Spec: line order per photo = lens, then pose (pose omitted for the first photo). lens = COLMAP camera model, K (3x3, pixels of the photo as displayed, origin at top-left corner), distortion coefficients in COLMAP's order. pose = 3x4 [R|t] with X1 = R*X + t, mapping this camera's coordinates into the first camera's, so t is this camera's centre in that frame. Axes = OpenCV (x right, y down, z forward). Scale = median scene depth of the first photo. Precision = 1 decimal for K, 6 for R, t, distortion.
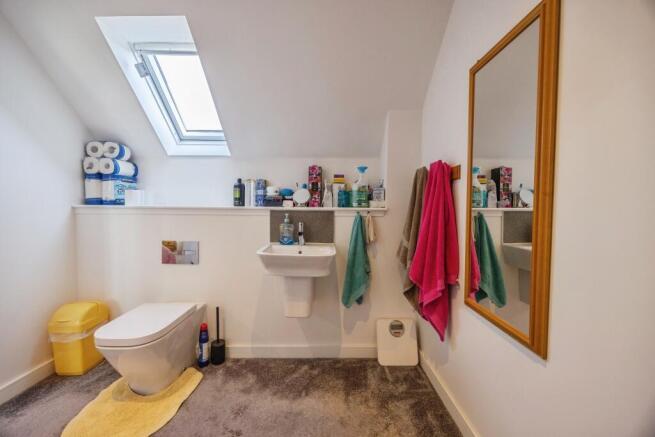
lens RADIAL K [[254.4, 0, 330.9], [0, 254.4, 216.1], [0, 0, 1]] dist [-0.000937, 0.000106]
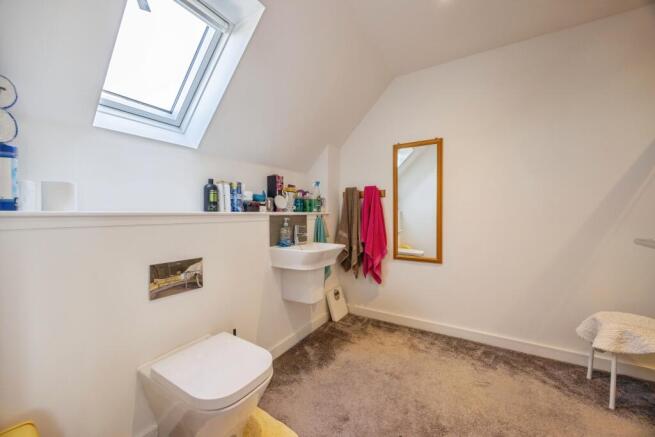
lens RADIAL K [[254.4, 0, 331.3], [0, 254.4, 214.3], [0, 0, 1]] dist [-0.000937, 0.000106]
pose [[0.500822, -0.012793, 0.865456, -0.997618], [0.038095, 0.999248, -0.007275, -0.010502], [-0.864712, 0.036613, 0.500933, 0.269680]]
